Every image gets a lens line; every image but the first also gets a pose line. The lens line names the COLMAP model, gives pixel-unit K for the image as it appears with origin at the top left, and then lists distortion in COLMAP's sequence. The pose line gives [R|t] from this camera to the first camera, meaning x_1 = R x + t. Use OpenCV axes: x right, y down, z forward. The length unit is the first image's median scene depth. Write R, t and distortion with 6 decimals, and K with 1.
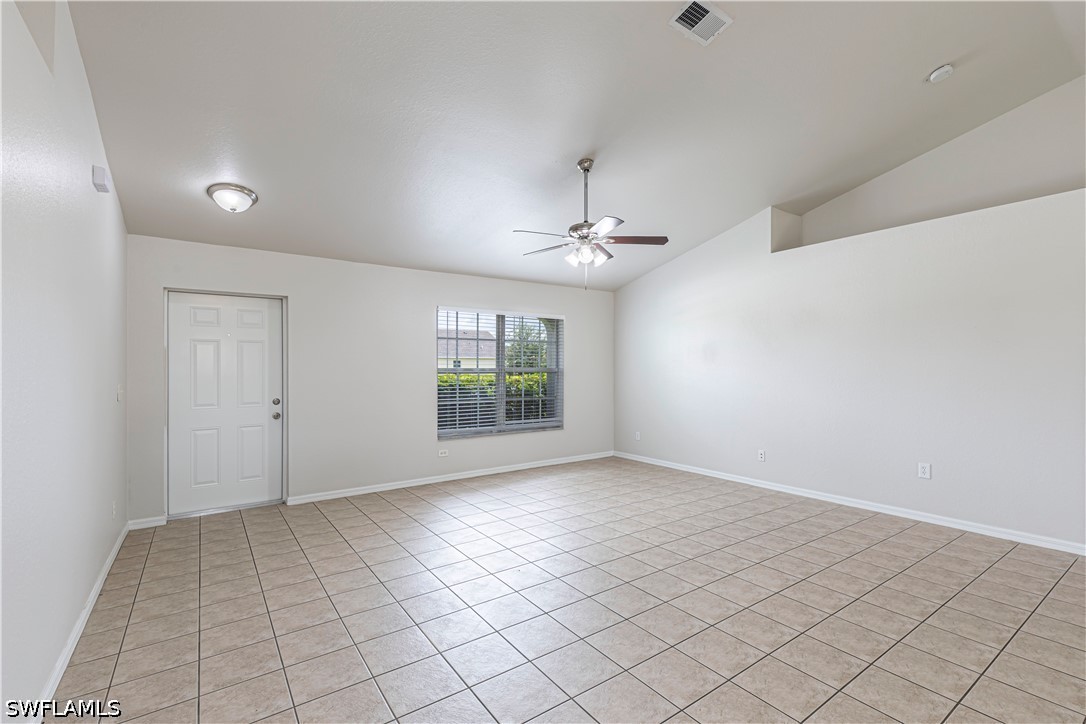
lens RADIAL K [[485.4, 0, 550.2], [0, 485.4, 362.9], [0, 0, 1]] dist [0.012026, -0.000336]
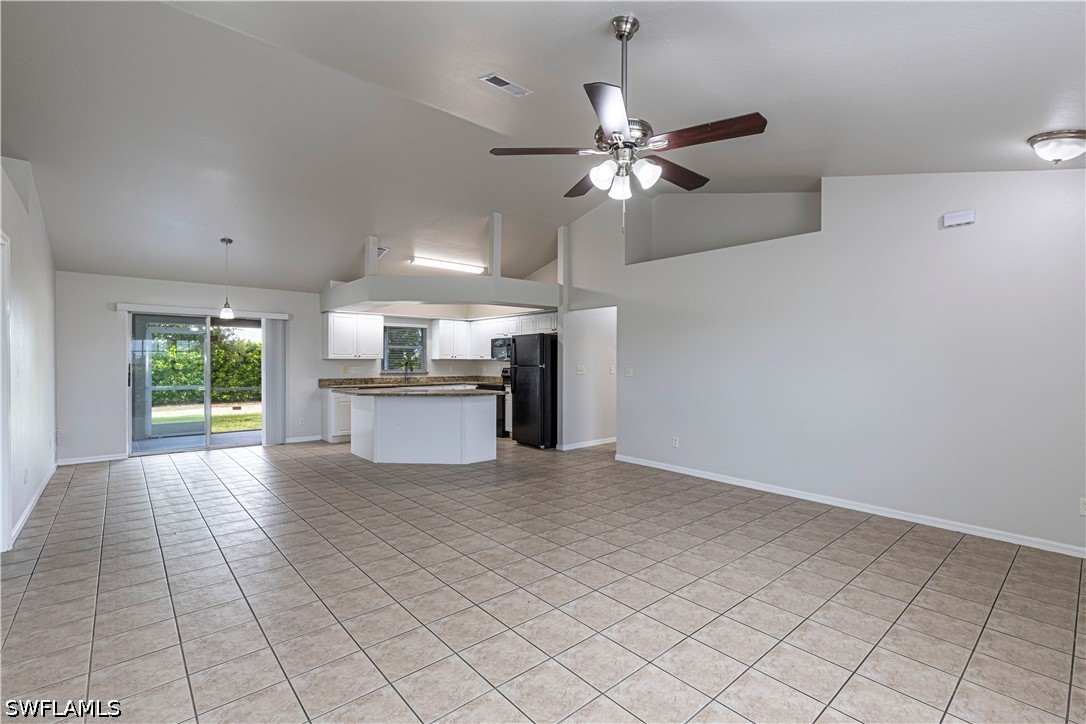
lens RADIAL K [[485.4, 0, 550.2], [0, 485.4, 362.9], [0, 0, 1]] dist [0.012026, -0.000336]
pose [[-0.994842, 0.000754, -0.101438, 0.226506], [0.000714, 1.000000, 0.000426, 0.012559], [0.101439, 0.000351, -0.994842, 1.599499]]
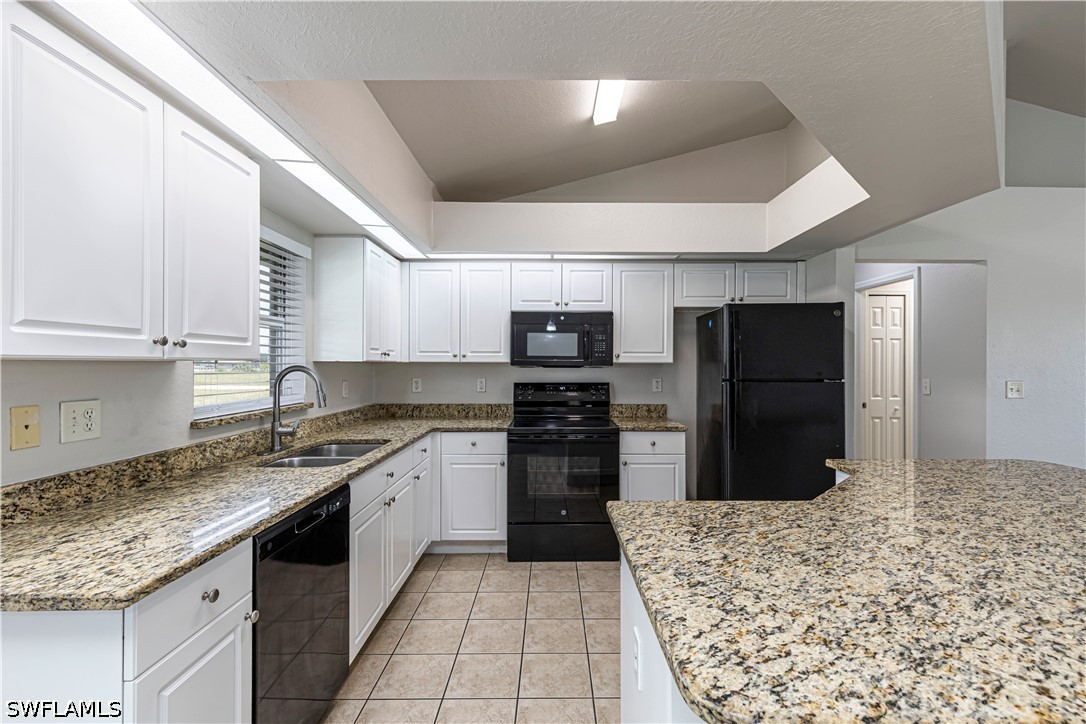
lens RADIAL K [[485.4, 0, 550.2], [0, 485.4, 362.9], [0, 0, 1]] dist [0.012026, -0.000336]
pose [[-0.578784, -0.000477, -0.815481, 0.963798], [-0.000668, 1.000000, -0.000111, -0.002147], [0.815481, 0.000480, -0.578784, -0.110614]]
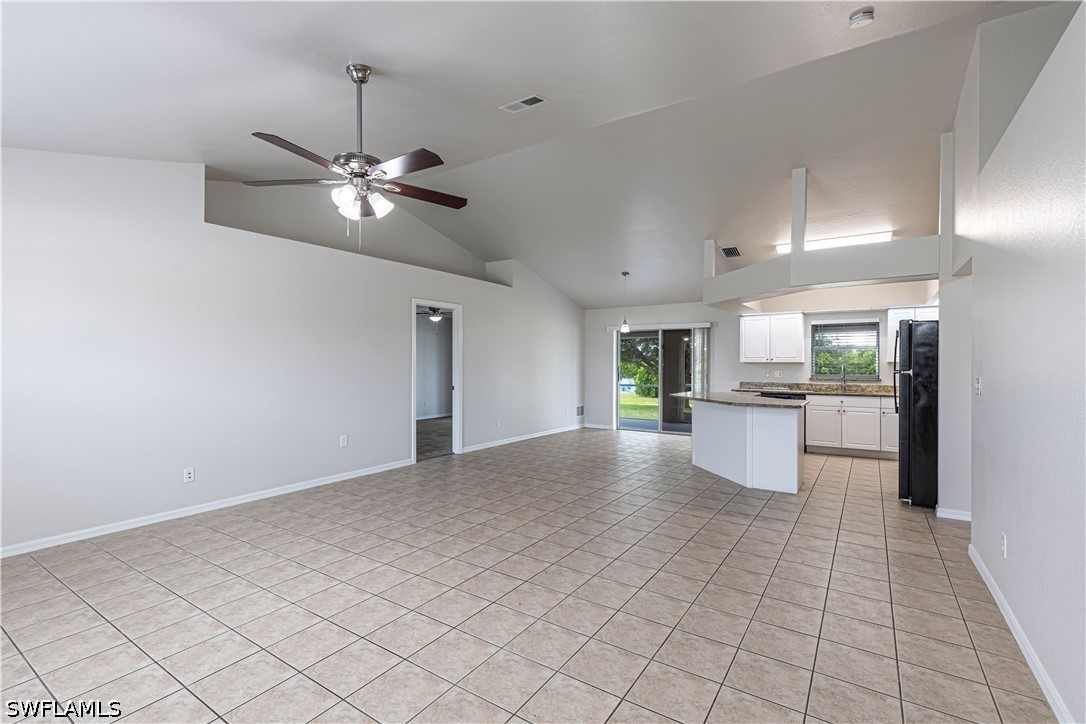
lens RADIAL K [[485.4, 0, 550.2], [0, 485.4, 362.9], [0, 0, 1]] dist [0.012026, -0.000336]
pose [[-0.360001, 0.003253, 0.932946, -0.683290], [-0.005526, 0.999969, -0.005619, 0.014294], [-0.932935, -0.007178, -0.359972, 0.995409]]
